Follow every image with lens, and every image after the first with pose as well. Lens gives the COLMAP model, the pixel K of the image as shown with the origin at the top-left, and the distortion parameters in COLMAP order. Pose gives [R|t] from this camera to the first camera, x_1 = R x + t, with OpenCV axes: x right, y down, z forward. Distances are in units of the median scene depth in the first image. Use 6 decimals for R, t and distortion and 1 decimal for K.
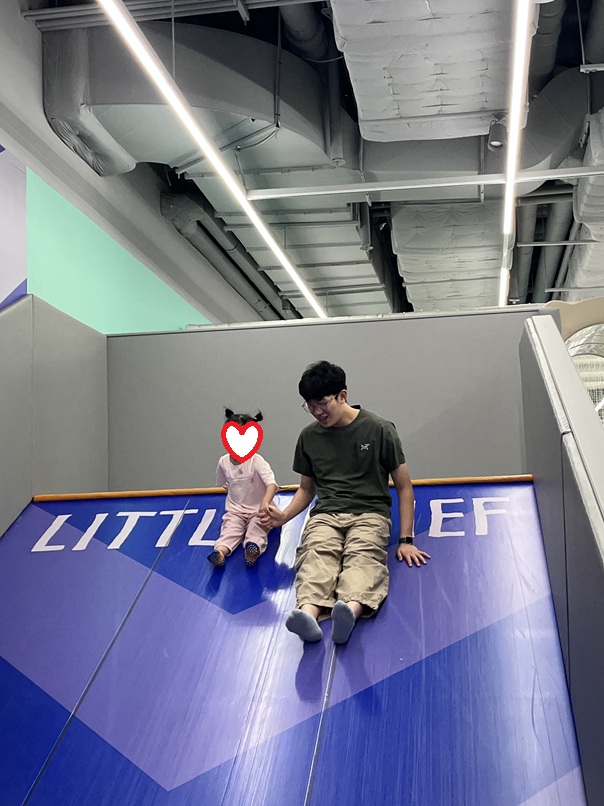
lens RADIAL K [[1190.2, 0, 307.7], [0, 1190.2, 401.7], [0, 0, 1]] dist [0.043217, 0.000000]
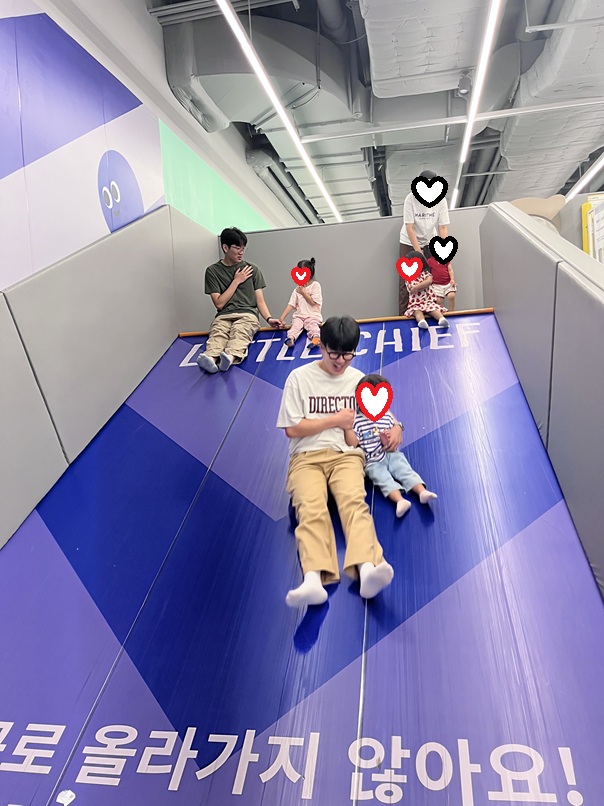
lens RADIAL K [[616.0, 0, 301.7], [0, 616.0, 407.5], [0, 0, 1]] dist [0.012612, -0.027877]
pose [[0.998447, -0.029624, -0.047171, -0.022748], [0.037977, 0.981546, 0.187419, 0.023177], [0.040749, -0.188919, 0.981147, 0.142096]]
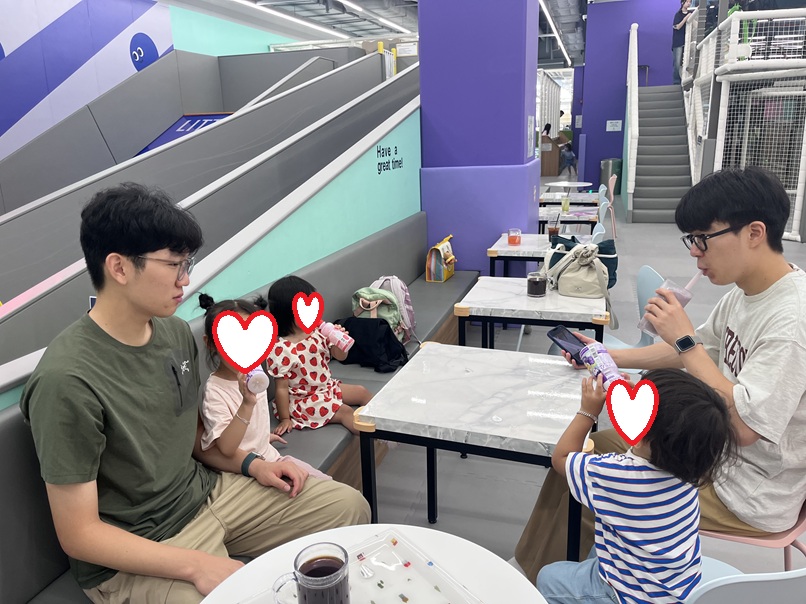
lens RADIAL K [[616.0, 0, 401.7], [0, 616.0, 301.9], [0, 0, 1]] dist [0.012612, -0.027877]
pose [[0.986978, 0.040113, -0.155775, 0.575218], [0.023973, 0.920913, 0.389030, -0.082283], [0.159061, -0.387699, 0.907959, -0.596438]]
